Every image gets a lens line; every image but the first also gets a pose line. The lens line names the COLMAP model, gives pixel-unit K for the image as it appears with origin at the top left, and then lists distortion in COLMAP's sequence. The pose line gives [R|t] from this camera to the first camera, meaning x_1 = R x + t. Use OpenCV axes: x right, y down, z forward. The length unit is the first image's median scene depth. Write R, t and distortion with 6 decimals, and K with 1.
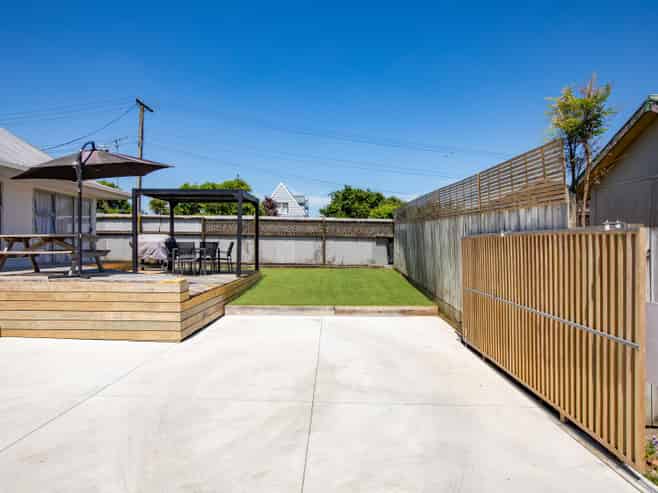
lens RADIAL K [[449.2, 0, 329.0], [0, 449.2, 246.5], [0, 0, 1]] dist [-0.006858, -0.001006]
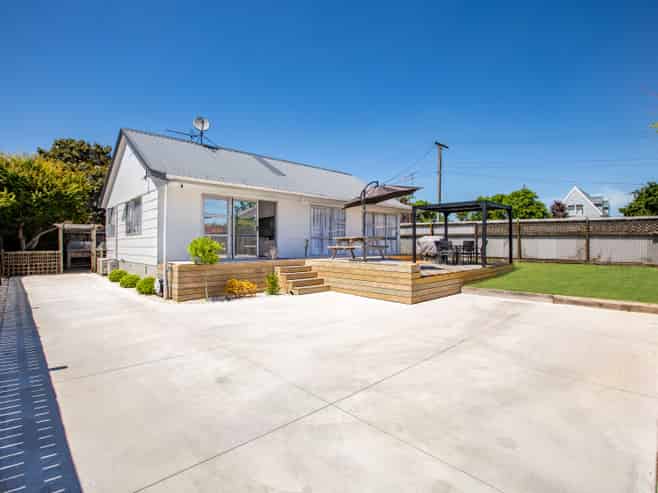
lens RADIAL K [[339.7, 0, 329.0], [0, 339.7, 246.5], [0, 0, 1]] dist [0.000391, 0.000261]
pose [[0.715345, 0.003434, -0.698763, 0.117210], [-0.001382, 0.999993, 0.003500, 0.002985], [0.698770, -0.001539, 0.715345, -0.018010]]
